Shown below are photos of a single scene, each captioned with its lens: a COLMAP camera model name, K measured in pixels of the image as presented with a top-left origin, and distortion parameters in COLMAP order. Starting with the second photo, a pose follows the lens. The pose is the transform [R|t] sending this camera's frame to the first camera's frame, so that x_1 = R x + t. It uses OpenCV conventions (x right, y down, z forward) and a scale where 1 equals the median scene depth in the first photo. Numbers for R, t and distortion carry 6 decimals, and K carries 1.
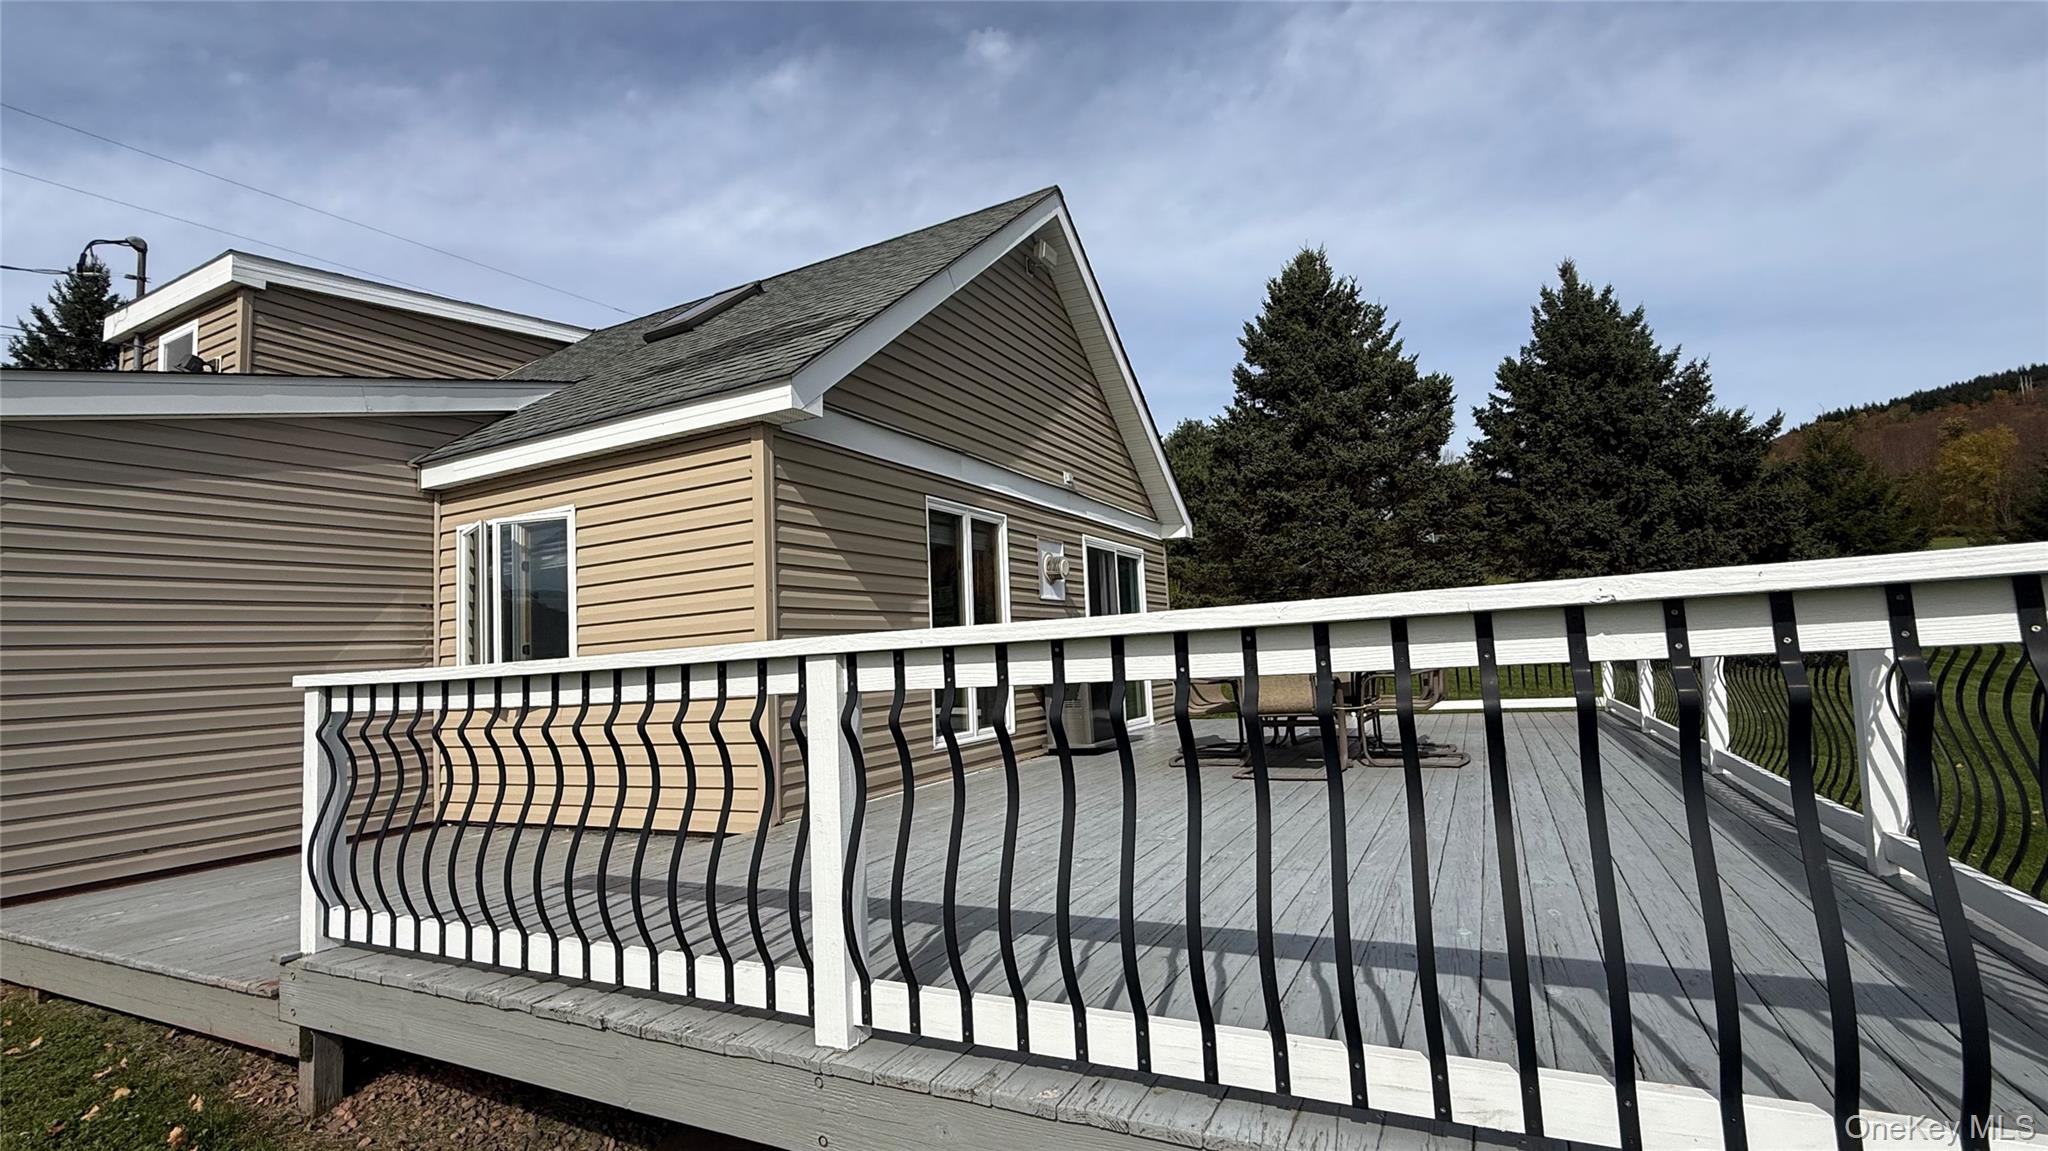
lens RADIAL K [[908.8, 0, 1018.7], [0, 908.8, 571.1], [0, 0, 1]] dist [-0.002313, 0.000838]
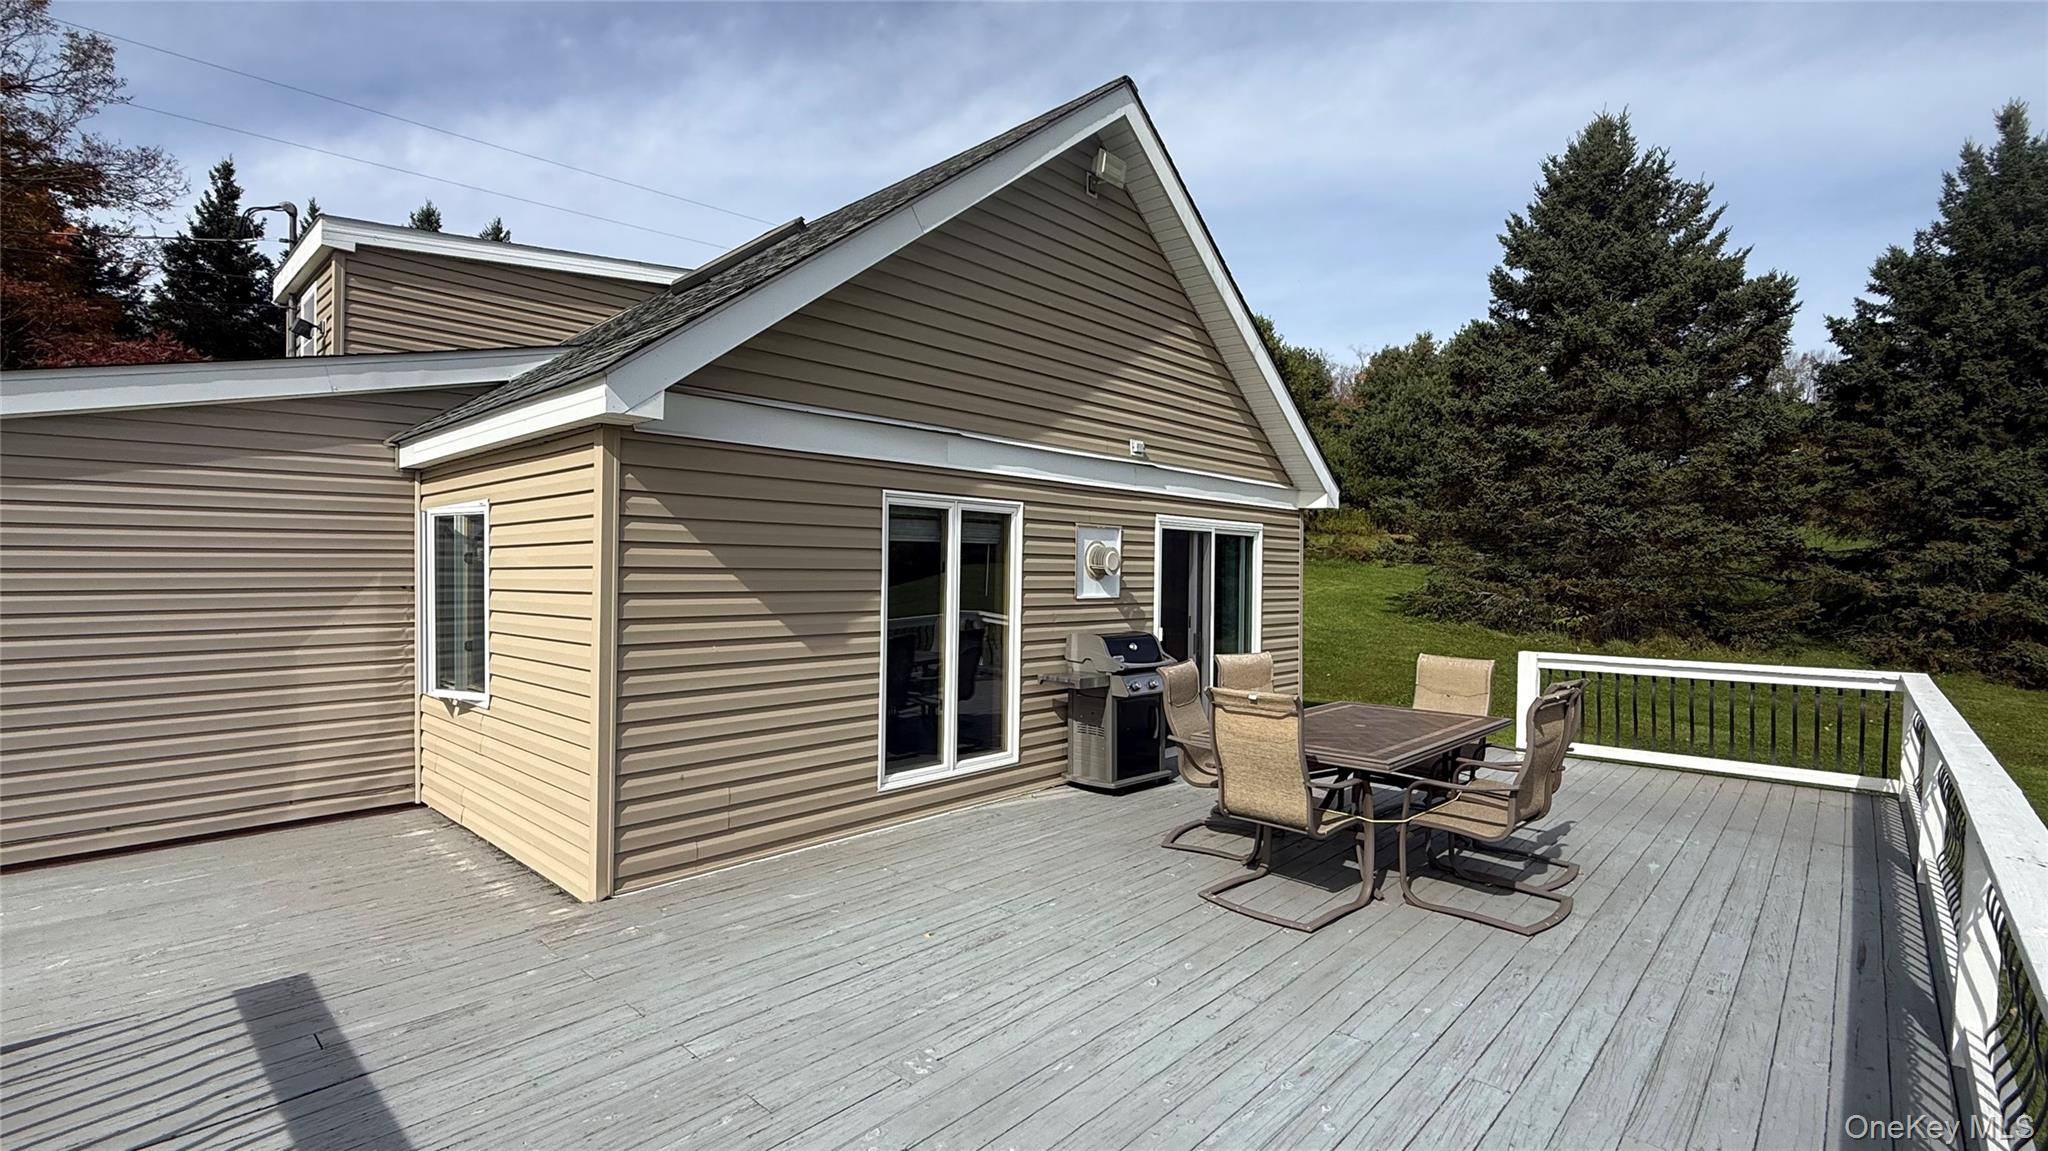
lens RADIAL K [[908.8, 0, 1017.9], [0, 908.8, 577.0], [0, 0, 1]] dist [-0.002313, 0.000838]
pose [[0.960220, 0.060106, -0.272700, 0.076083], [-0.030508, 0.993295, 0.111507, -0.030887], [0.277573, -0.098752, 0.955616, 0.071282]]
